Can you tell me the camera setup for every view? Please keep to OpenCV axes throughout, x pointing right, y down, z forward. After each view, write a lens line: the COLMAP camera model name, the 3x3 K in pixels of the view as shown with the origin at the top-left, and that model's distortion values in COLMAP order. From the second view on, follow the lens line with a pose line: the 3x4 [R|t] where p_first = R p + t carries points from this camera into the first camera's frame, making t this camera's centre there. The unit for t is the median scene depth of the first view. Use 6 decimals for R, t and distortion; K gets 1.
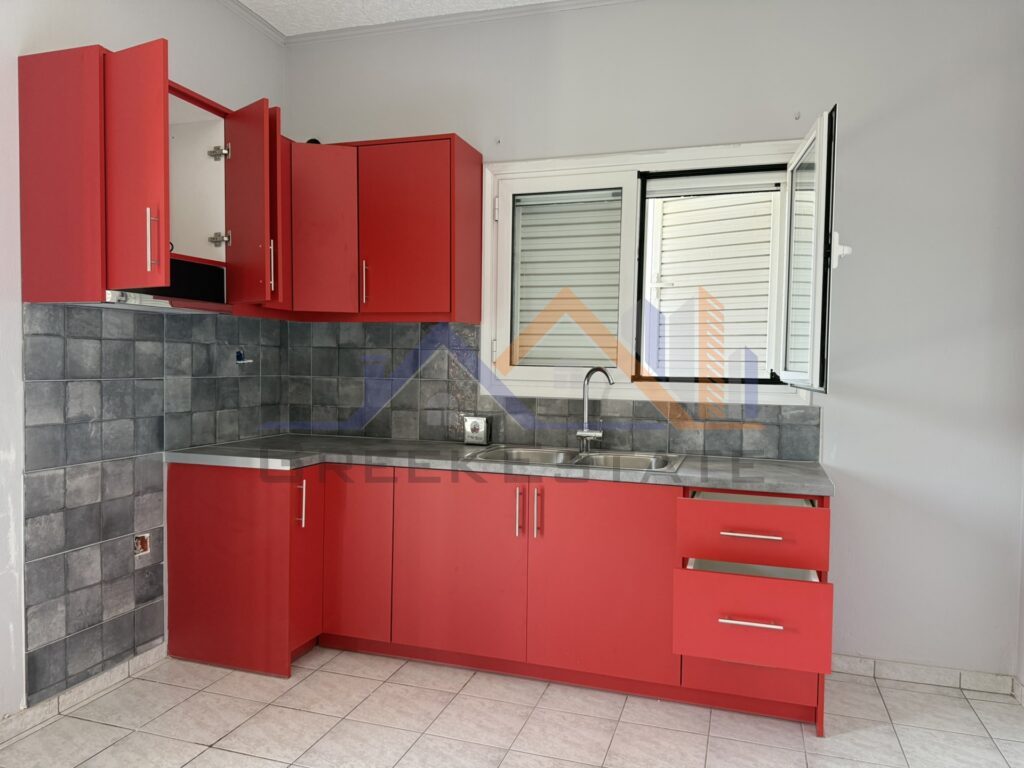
lens RADIAL K [[723.5, 0, 515.2], [0, 723.5, 387.5], [0, 0, 1]] dist [0.045240, -0.057446]
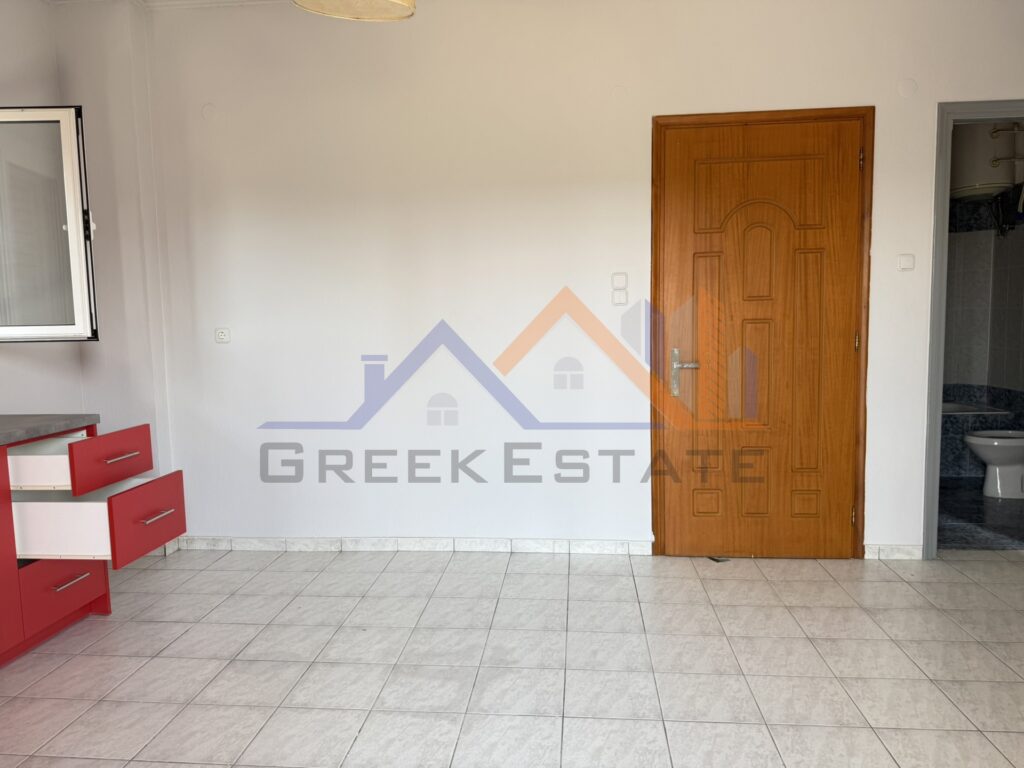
lens RADIAL K [[723.5, 0, 508.2], [0, 723.5, 386.6], [0, 0, 1]] dist [0.045240, -0.057446]
pose [[-0.212386, -0.105046, 0.971523, -0.751837], [0.058105, 0.991088, 0.119864, -0.018210], [-0.975457, 0.081908, -0.204390, 0.456136]]
